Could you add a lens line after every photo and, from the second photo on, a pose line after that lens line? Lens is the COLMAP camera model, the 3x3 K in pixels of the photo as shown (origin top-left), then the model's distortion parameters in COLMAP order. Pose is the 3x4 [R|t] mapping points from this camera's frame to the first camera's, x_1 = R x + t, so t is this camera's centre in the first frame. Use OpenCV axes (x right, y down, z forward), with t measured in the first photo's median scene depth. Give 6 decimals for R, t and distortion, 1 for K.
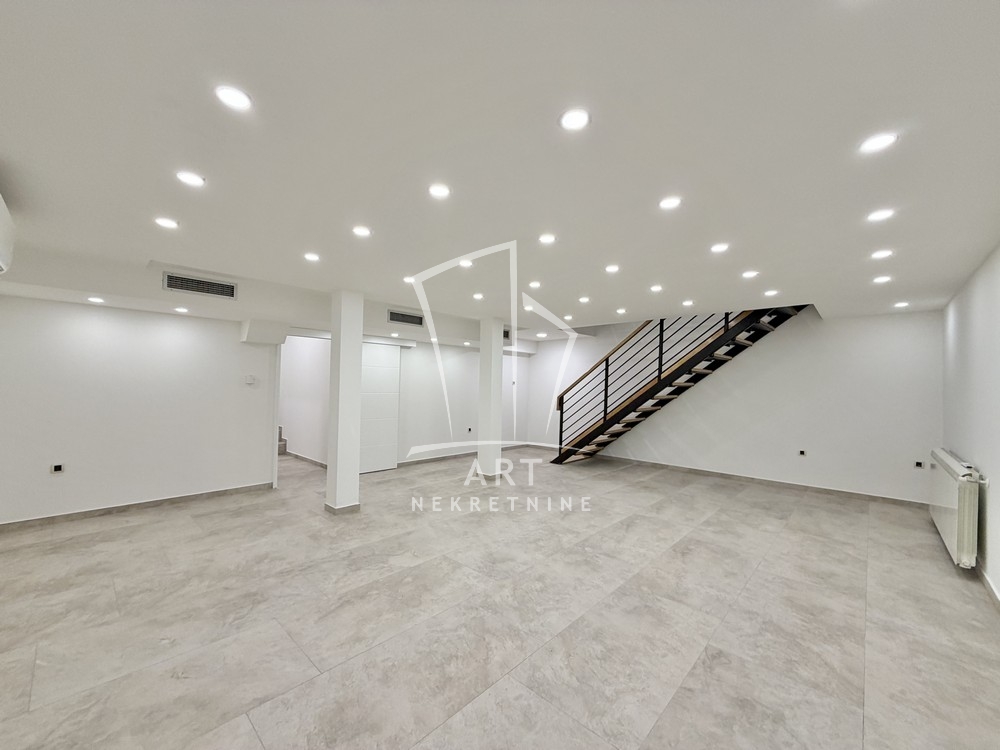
lens RADIAL K [[397.6, 0, 494.3], [0, 397.6, 374.8], [0, 0, 1]] dist [-0.001995, 0.000963]
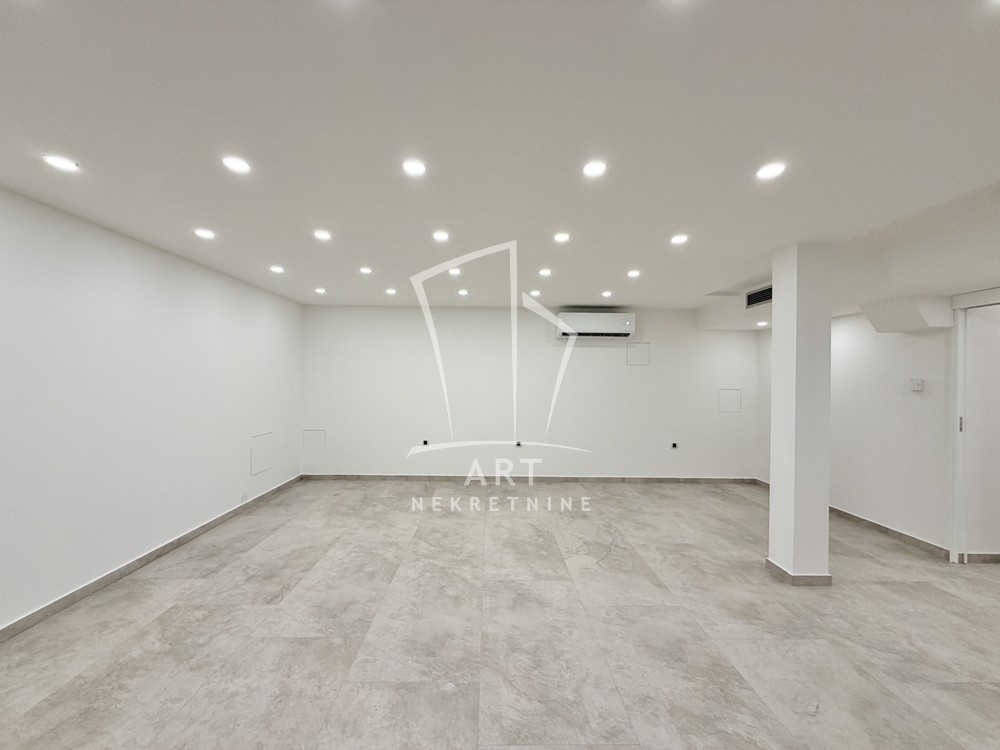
lens RADIAL K [[397.6, 0, 495.2], [0, 397.6, 375.6], [0, 0, 1]] dist [-0.001995, 0.000963]
pose [[-0.714083, -0.031035, -0.699372, 0.677437], [-0.009558, 0.999356, -0.034587, 0.046702], [0.699995, -0.018013, -0.713920, 1.679674]]
